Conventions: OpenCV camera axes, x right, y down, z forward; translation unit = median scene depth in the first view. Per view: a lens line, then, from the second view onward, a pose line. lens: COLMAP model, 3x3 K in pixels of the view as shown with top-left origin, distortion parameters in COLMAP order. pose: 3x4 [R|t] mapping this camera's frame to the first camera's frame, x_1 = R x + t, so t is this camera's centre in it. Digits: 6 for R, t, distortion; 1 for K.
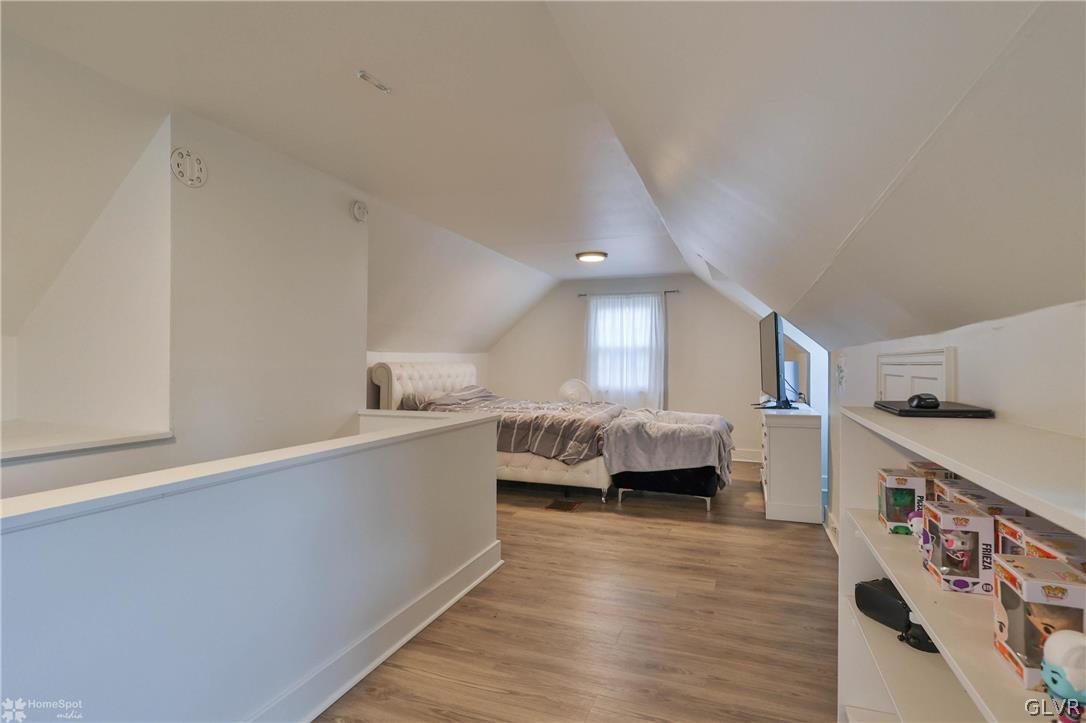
lens RADIAL K [[551.4, 0, 538.6], [0, 551.4, 364.8], [0, 0, 1]] dist [0.002806, 0.000548]
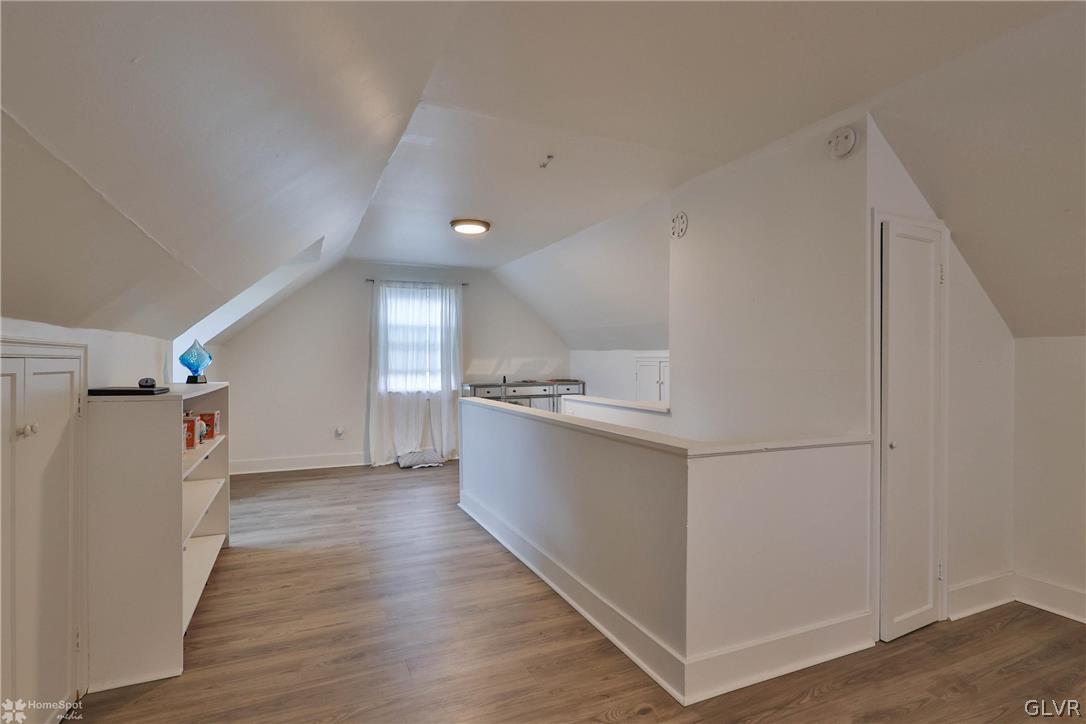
lens RADIAL K [[551.4, 0, 538.6], [0, 551.4, 365.3], [0, 0, 1]] dist [0.002806, 0.000548]
pose [[-0.723908, -0.004566, -0.689881, 0.654242], [-0.006719, 0.999977, 0.000432, 0.005125], [0.689863, 0.004948, -0.723923, 1.921949]]
